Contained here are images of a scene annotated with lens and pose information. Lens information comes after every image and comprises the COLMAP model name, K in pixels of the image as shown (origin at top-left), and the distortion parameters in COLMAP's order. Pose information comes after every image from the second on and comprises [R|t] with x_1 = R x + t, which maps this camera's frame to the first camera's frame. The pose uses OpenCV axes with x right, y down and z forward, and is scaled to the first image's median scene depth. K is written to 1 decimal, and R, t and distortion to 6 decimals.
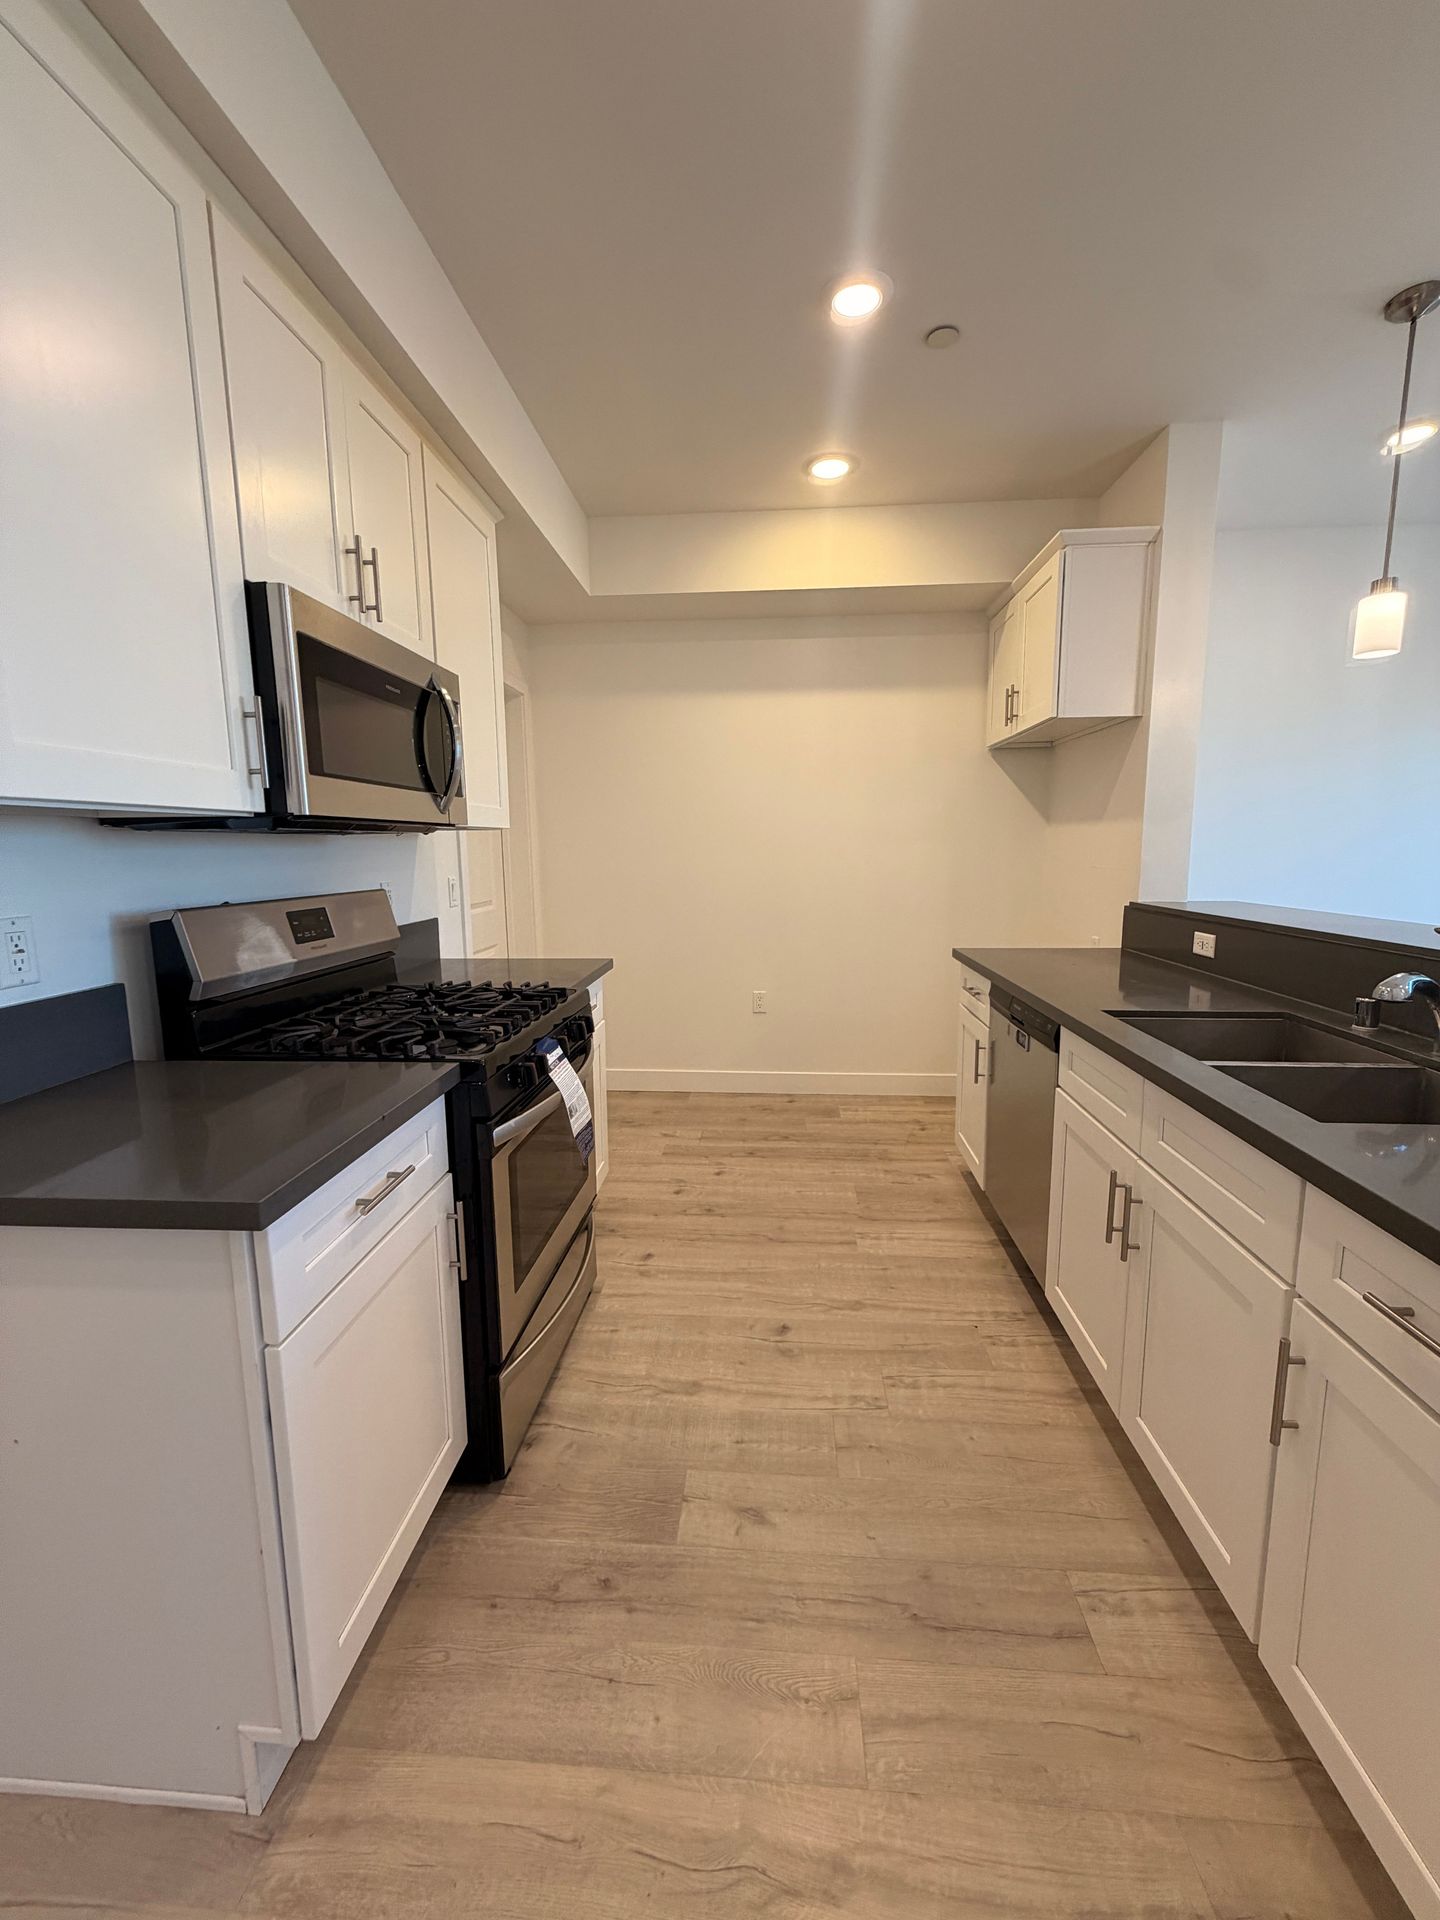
lens RADIAL K [[762.6, 0, 720.0], [0, 762.6, 960.0], [0, 0, 1]] dist [-0.001873, 0.000157]
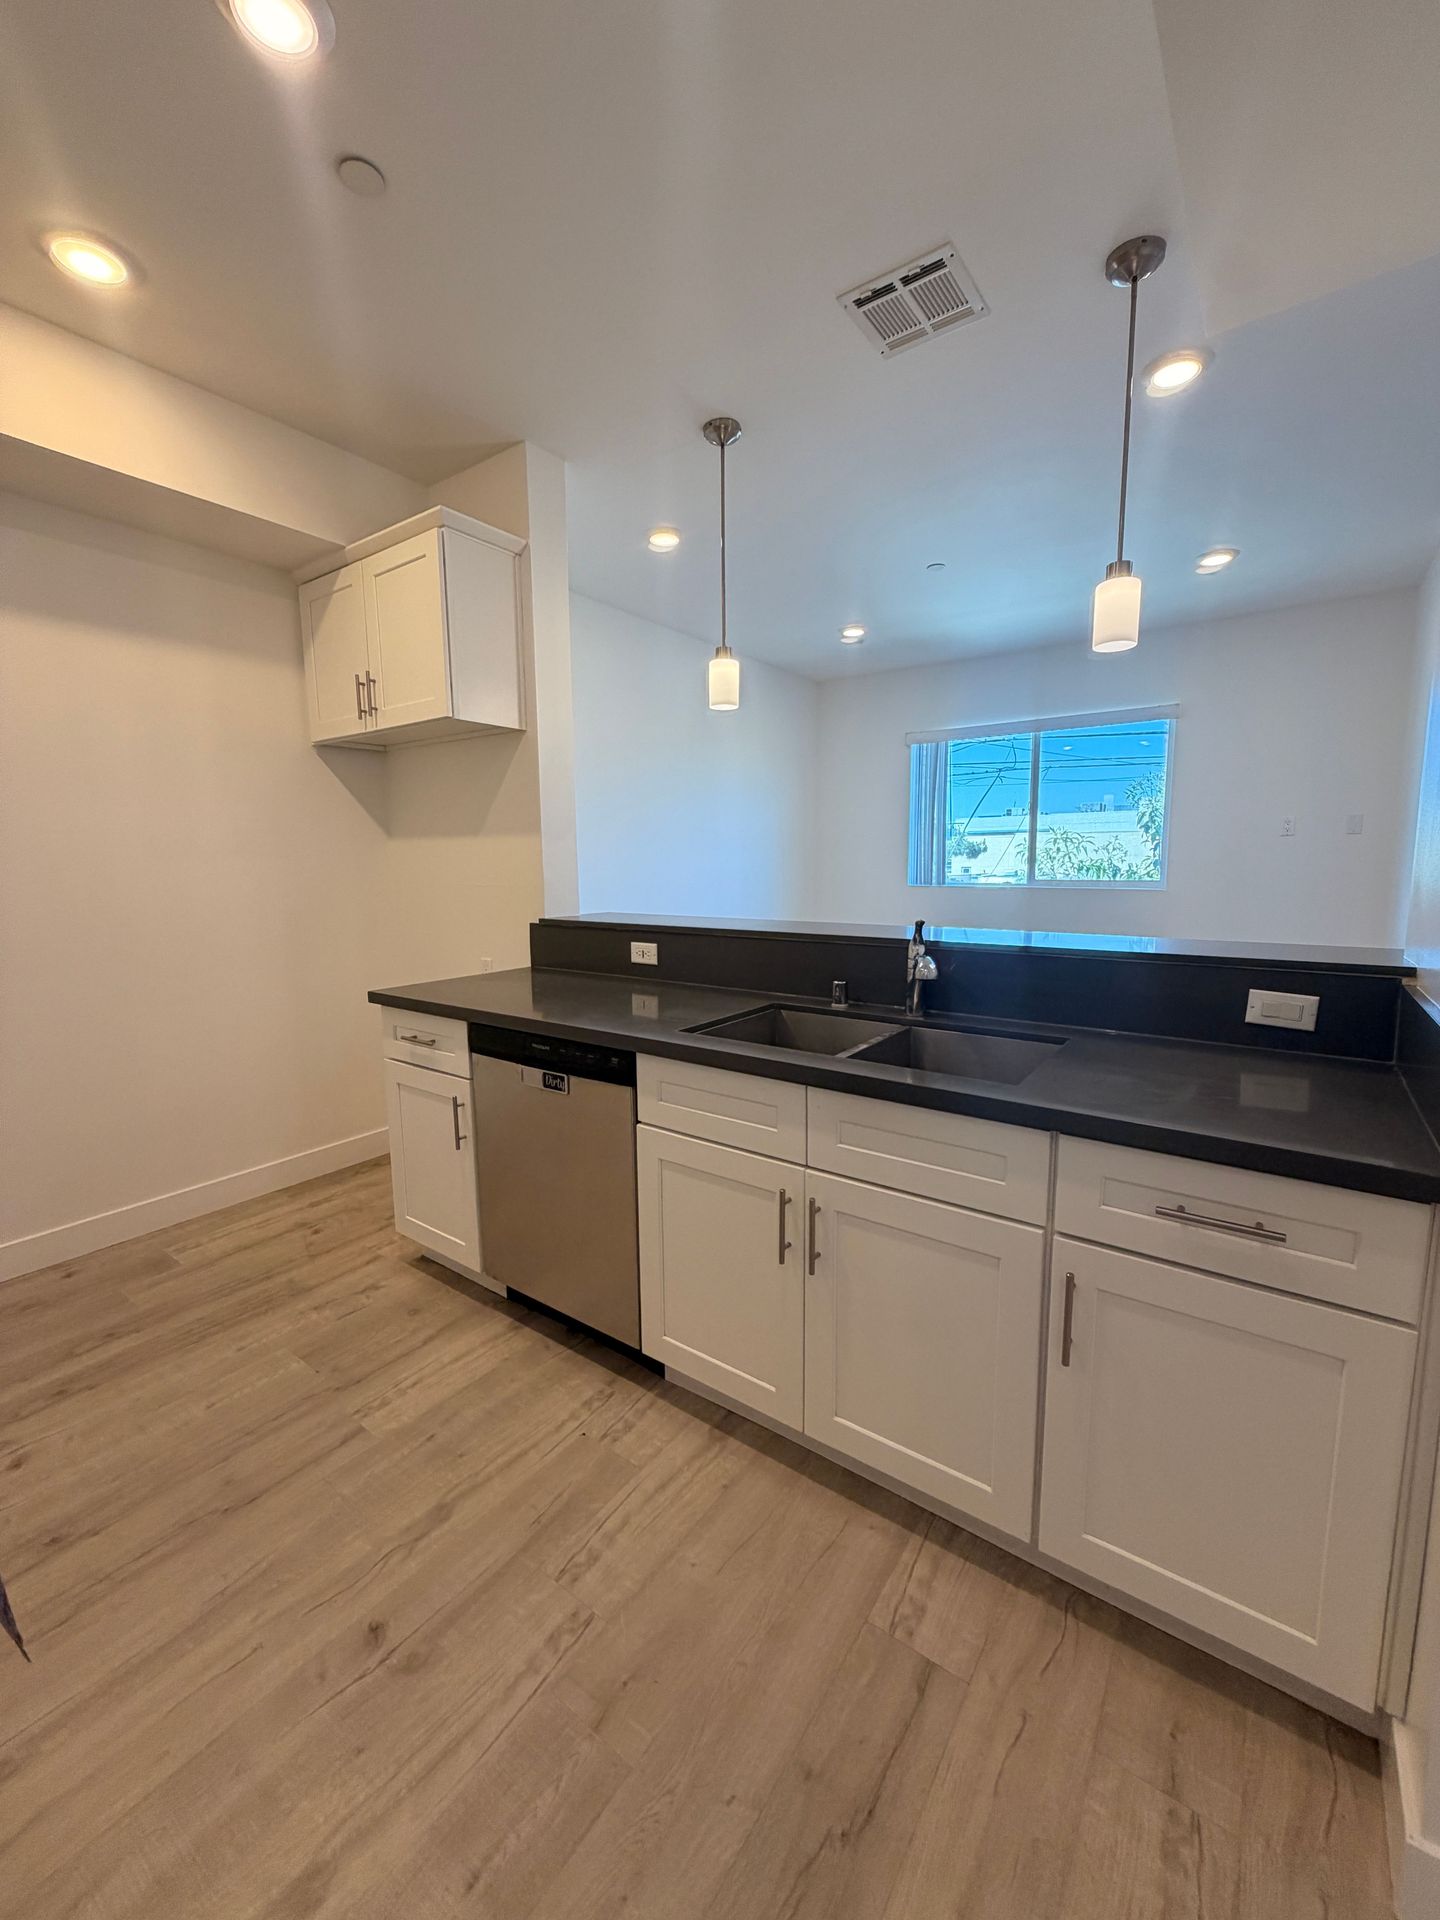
lens RADIAL K [[762.6, 0, 720.0], [0, 762.6, 960.0], [0, 0, 1]] dist [-0.001873, 0.000157]
pose [[0.524246, -0.106667, 0.844860, -0.188341], [0.129444, 0.990577, 0.044743, -0.040688], [-0.841672, 0.085906, 0.533113, 0.308120]]
